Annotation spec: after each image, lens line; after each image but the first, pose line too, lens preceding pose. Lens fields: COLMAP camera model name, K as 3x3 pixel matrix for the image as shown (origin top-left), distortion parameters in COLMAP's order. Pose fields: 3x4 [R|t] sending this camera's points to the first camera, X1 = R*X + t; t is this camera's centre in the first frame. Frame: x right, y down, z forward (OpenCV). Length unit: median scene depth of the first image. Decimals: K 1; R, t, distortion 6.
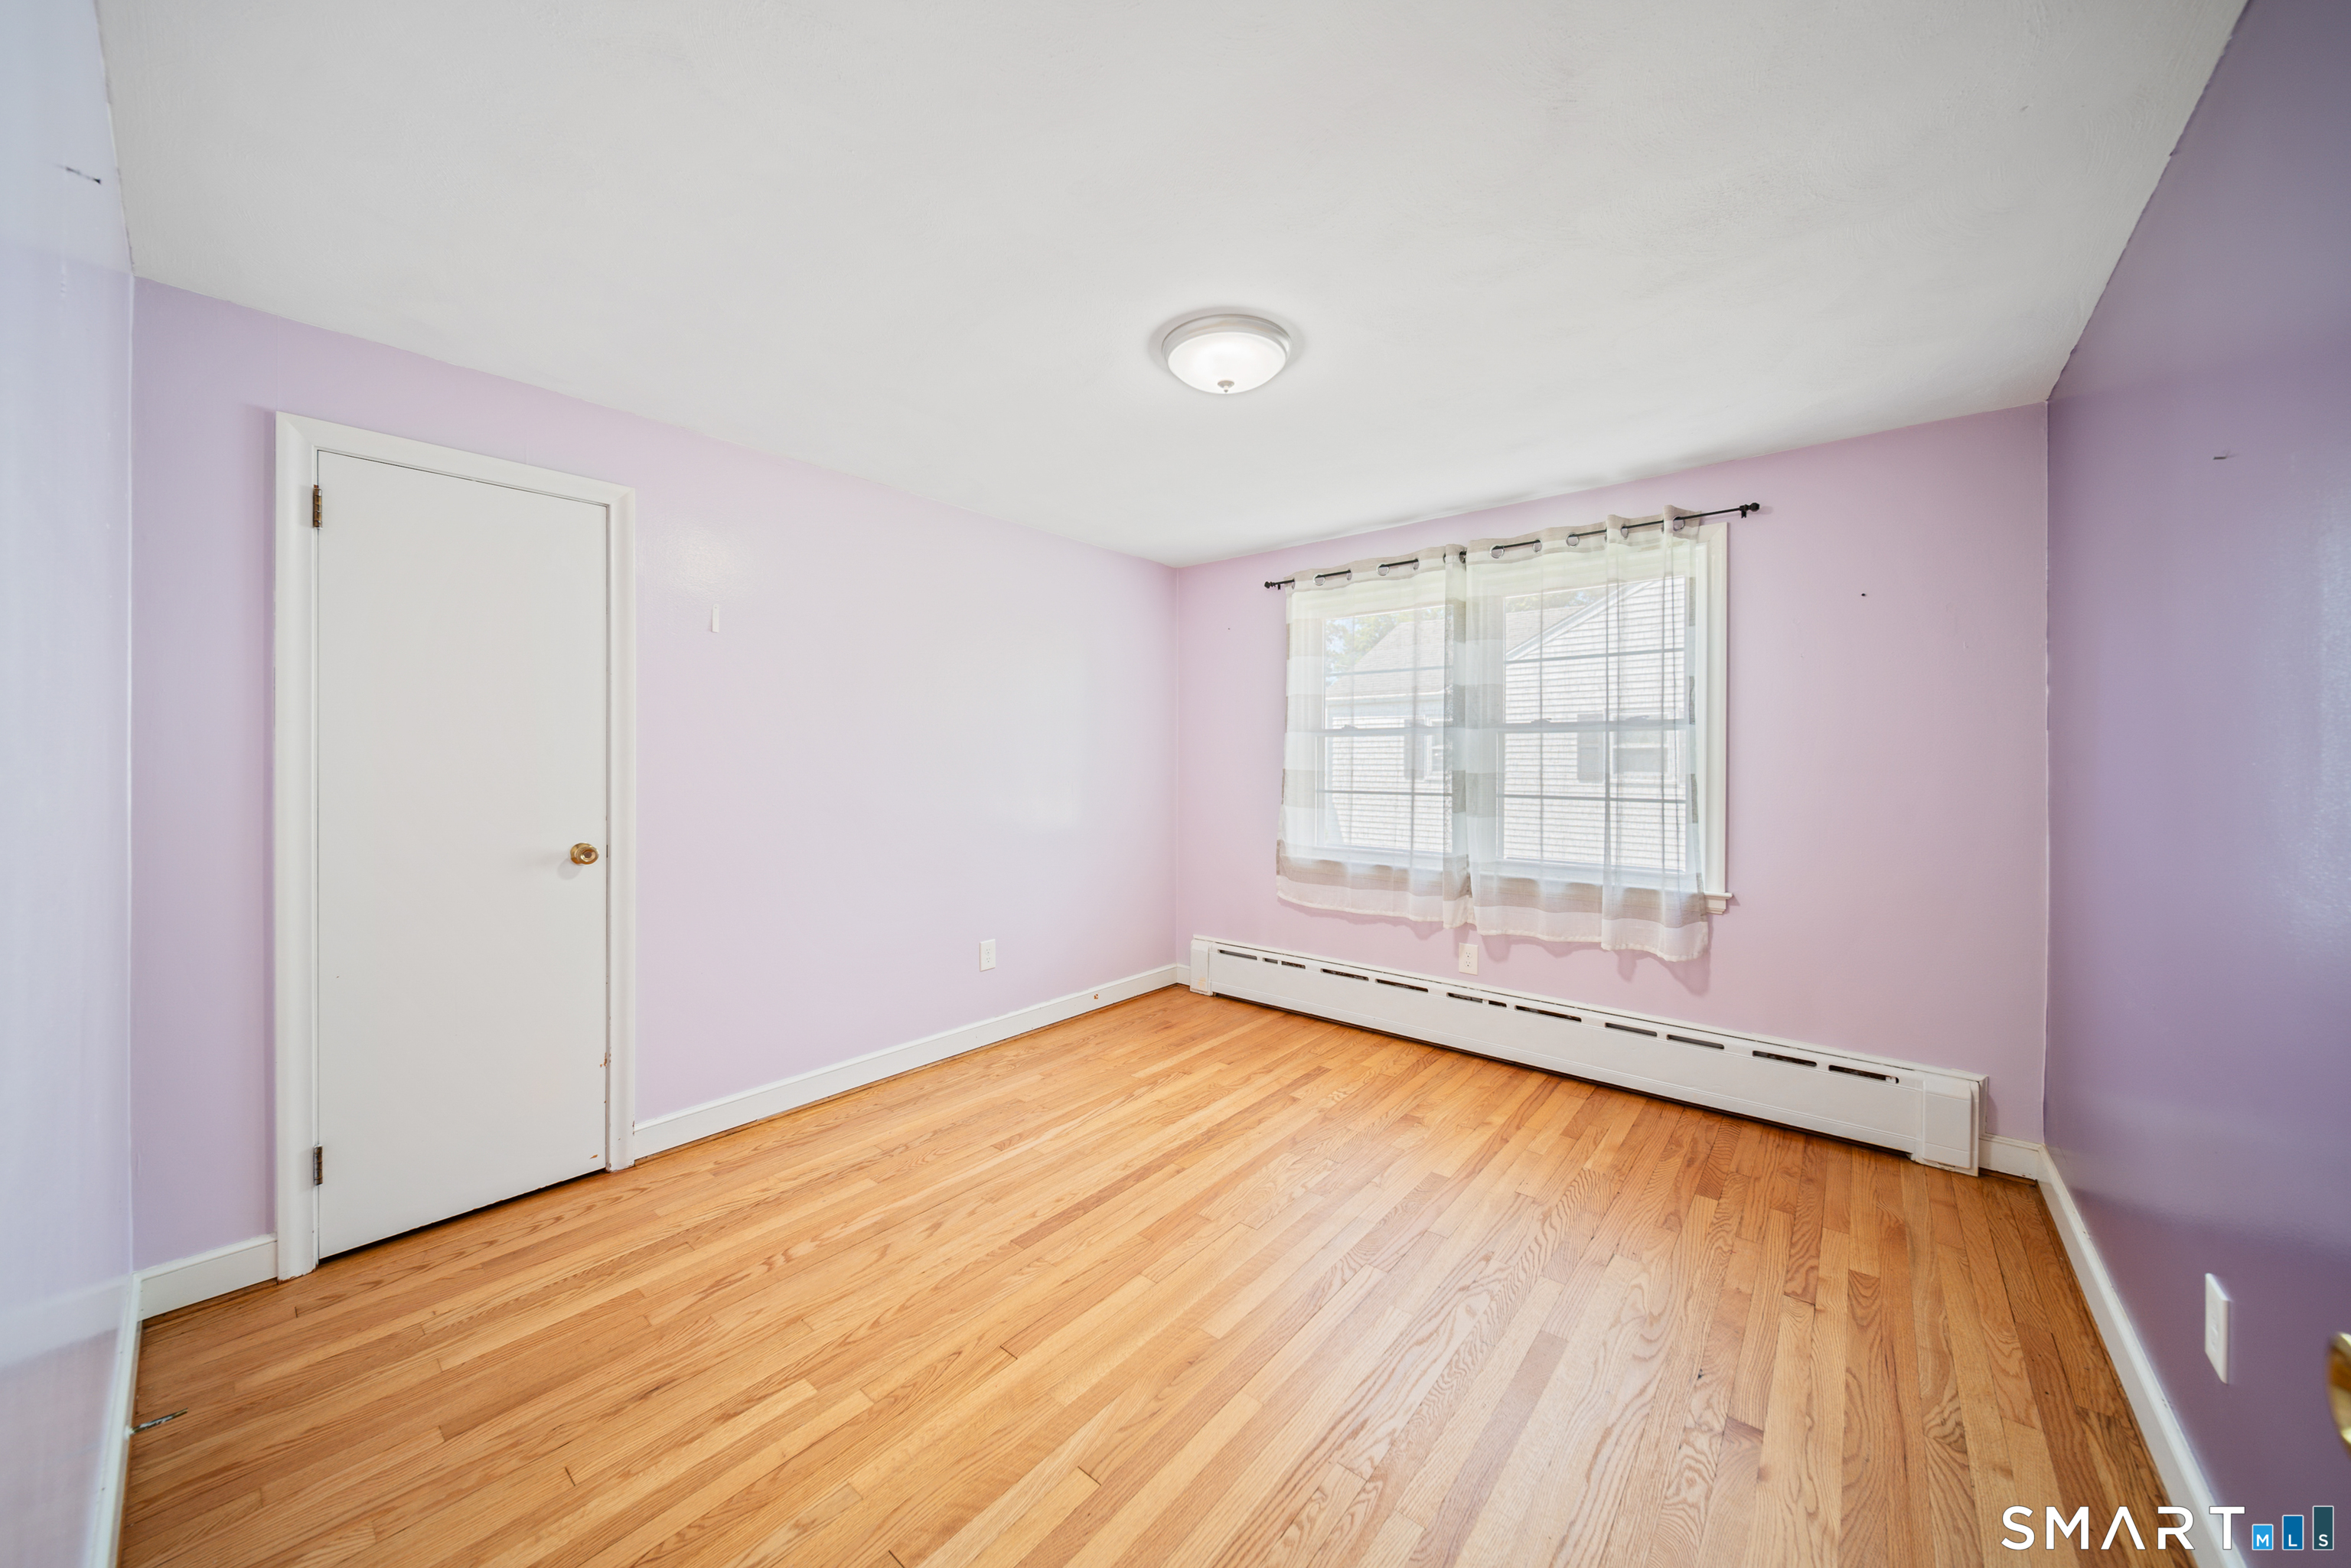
lens RADIAL K [[825.5, 0, 1161.0], [0, 825.5, 765.3], [0, 0, 1]] dist [0.001914, -0.000133]
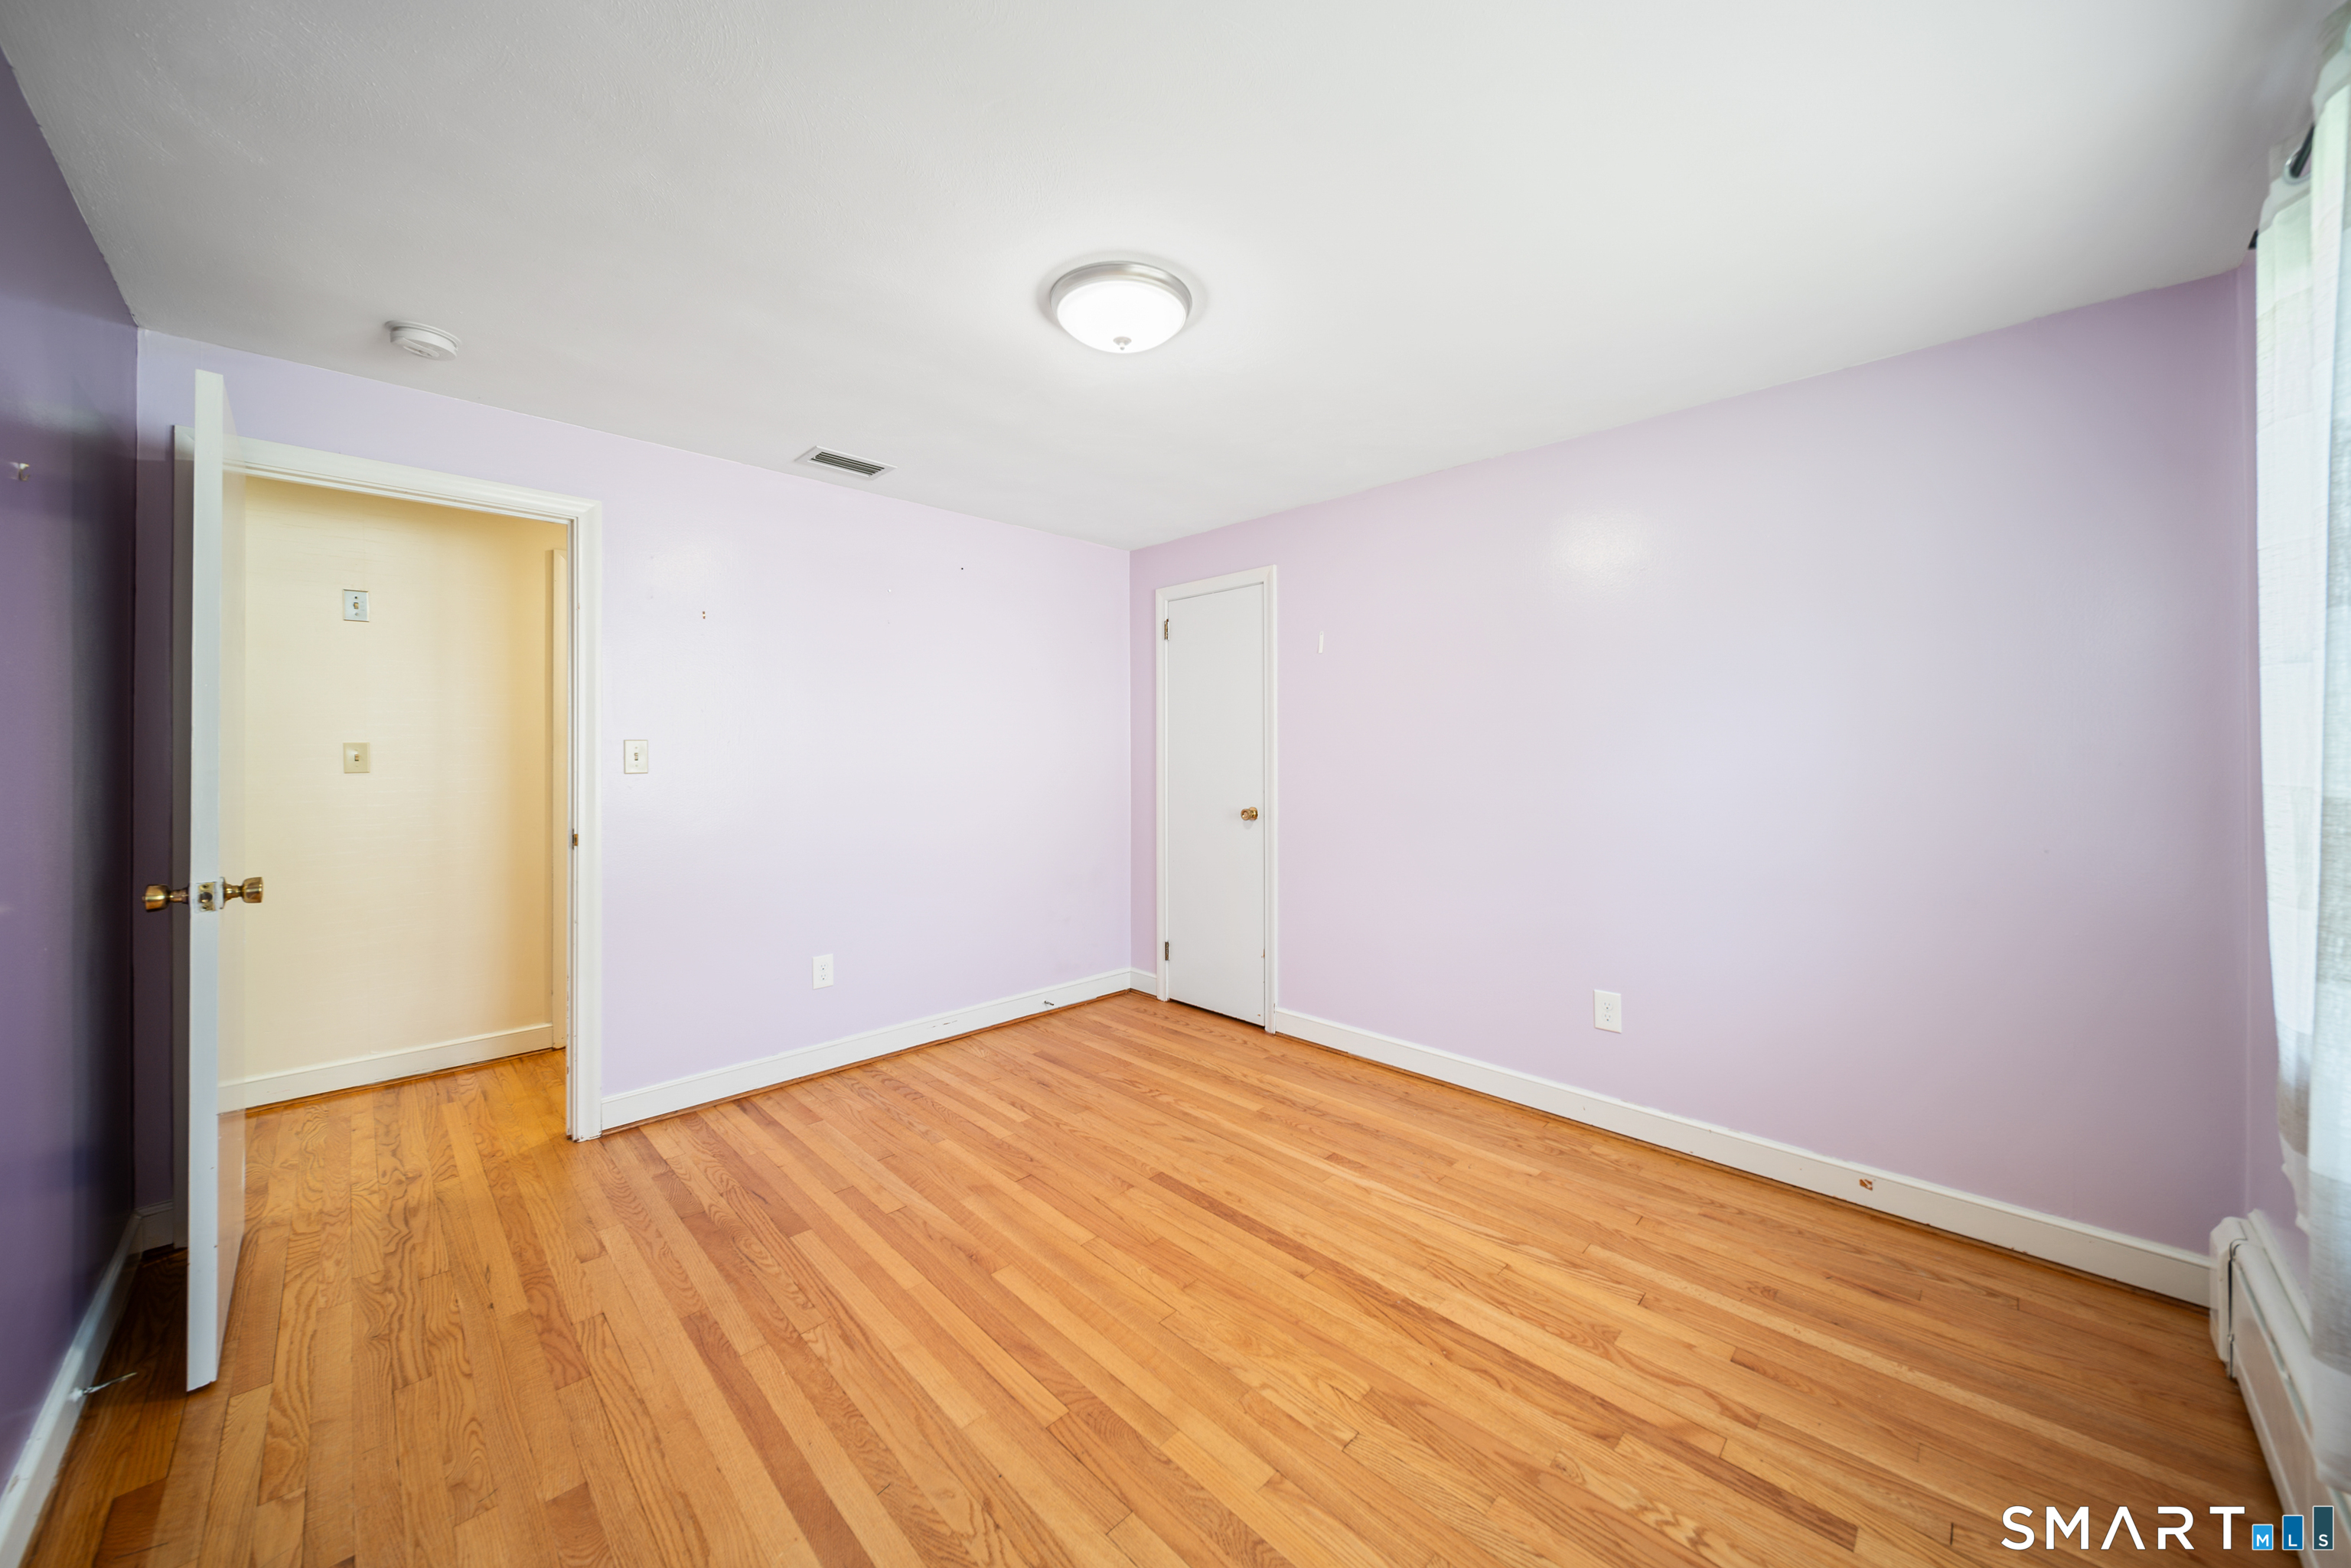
lens RADIAL K [[825.5, 0, 1161.0], [0, 825.5, 765.3], [0, 0, 1]] dist [0.001914, -0.000133]
pose [[-0.089130, 0.014576, -0.995913, 0.802444], [-0.004565, 0.999876, 0.015043, -0.004169], [0.996009, 0.005887, -0.089053, 0.928039]]
